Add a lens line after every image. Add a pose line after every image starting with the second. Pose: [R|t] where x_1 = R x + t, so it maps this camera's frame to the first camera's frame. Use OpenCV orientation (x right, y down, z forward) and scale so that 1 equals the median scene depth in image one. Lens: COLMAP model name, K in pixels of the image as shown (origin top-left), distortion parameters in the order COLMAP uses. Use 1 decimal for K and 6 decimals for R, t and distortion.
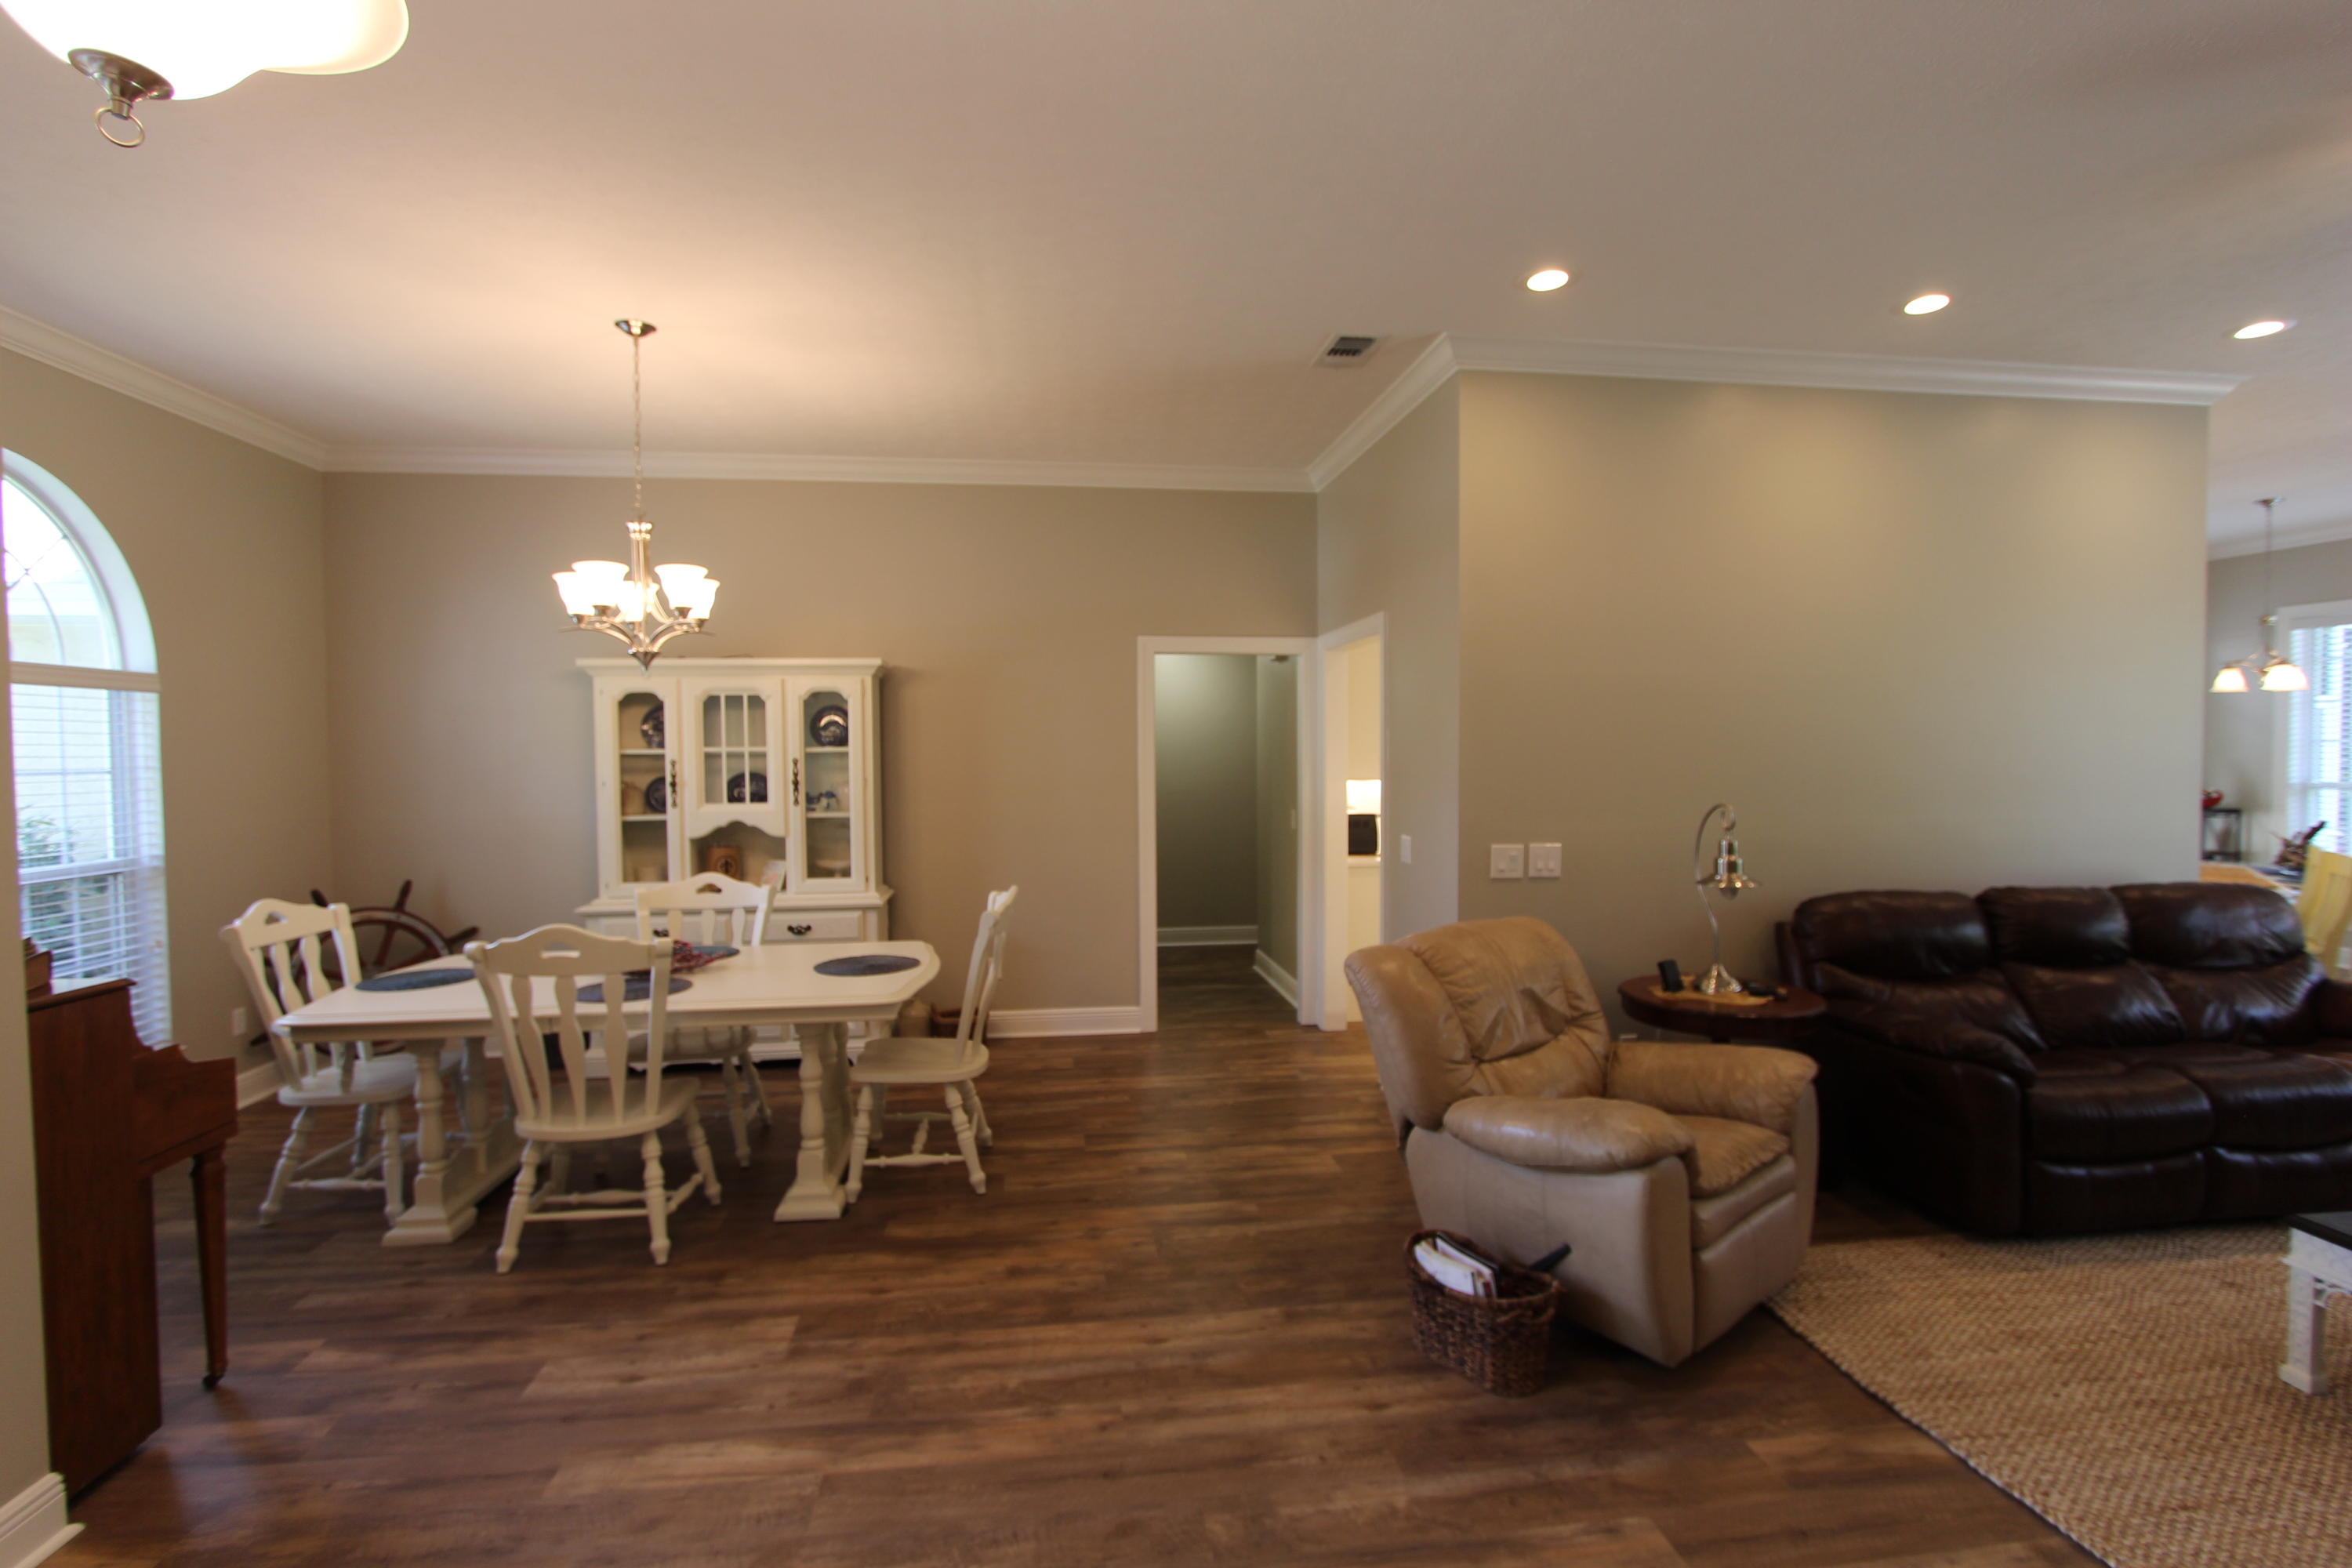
lens RADIAL K [[1089.8, 0, 1173.7], [0, 1089.8, 780.0], [0, 0, 1]] dist [-0.020598, 0.001859]
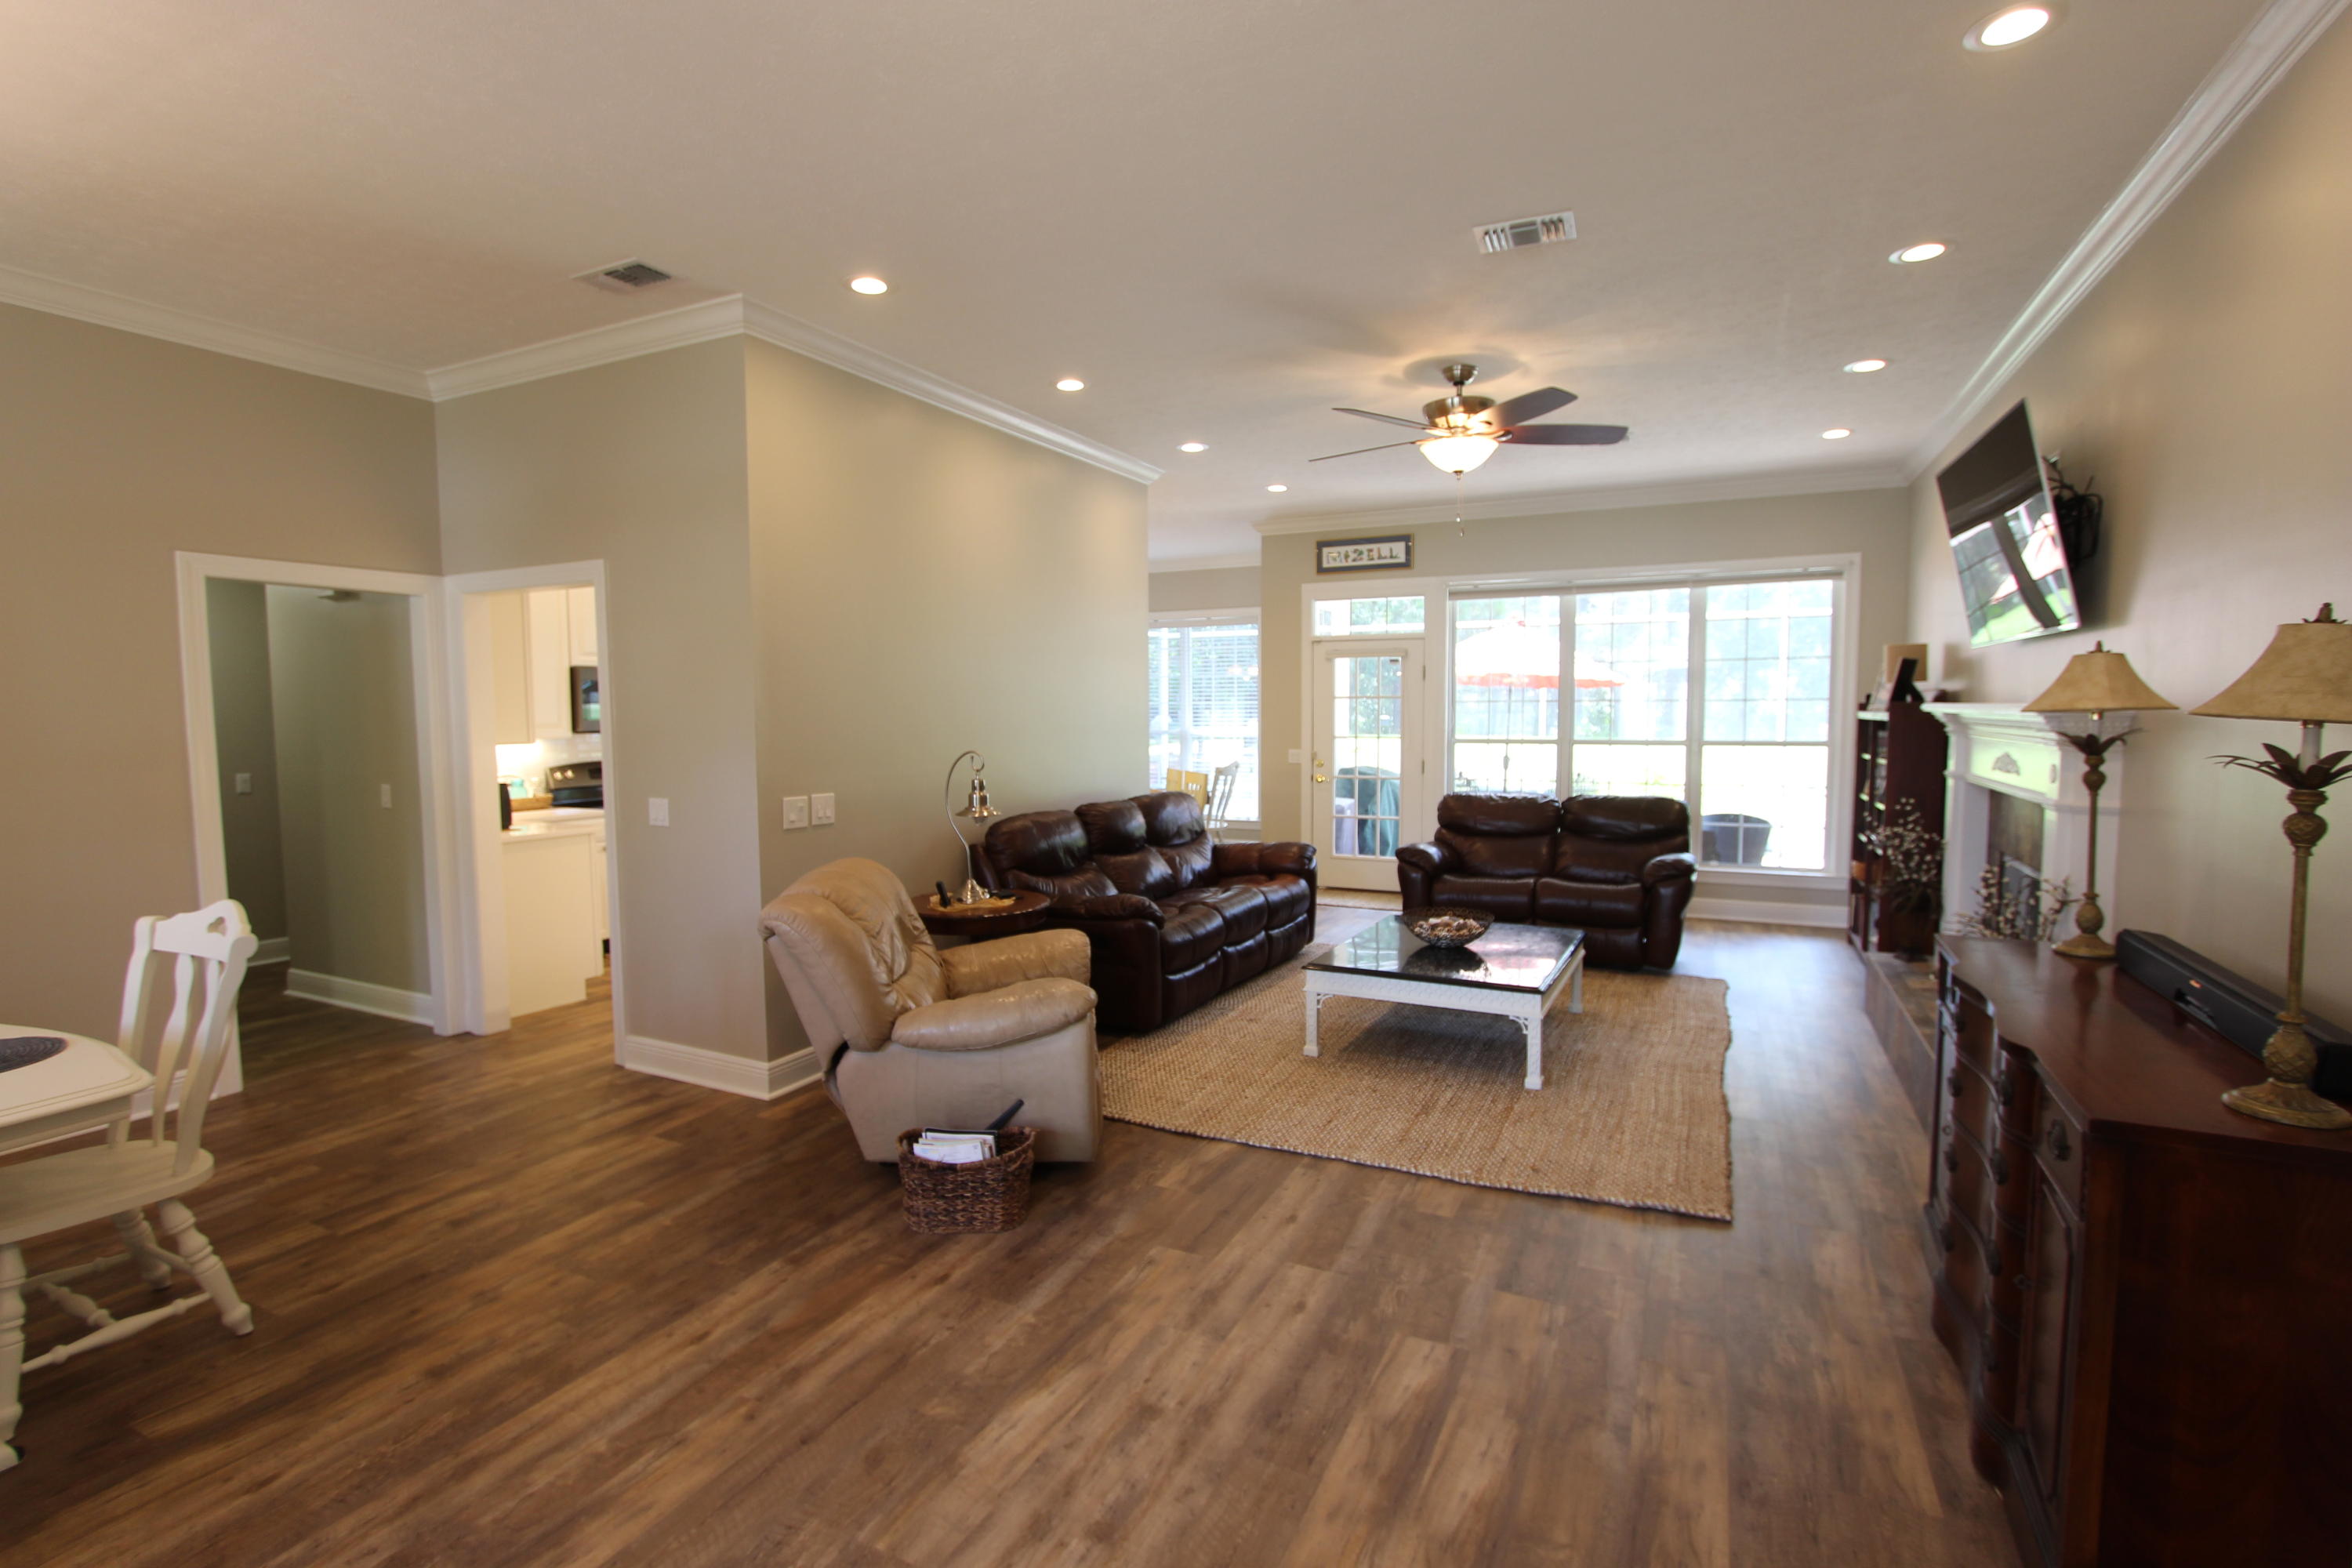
lens RADIAL K [[1089.8, 0, 1170.6], [0, 1089.8, 782.4], [0, 0, 1]] dist [-0.020598, 0.001859]
pose [[0.555648, -0.056713, 0.829481, -0.480315], [0.026377, 0.998371, 0.050591, 0.000967], [-0.830999, -0.006232, 0.556239, 0.129806]]
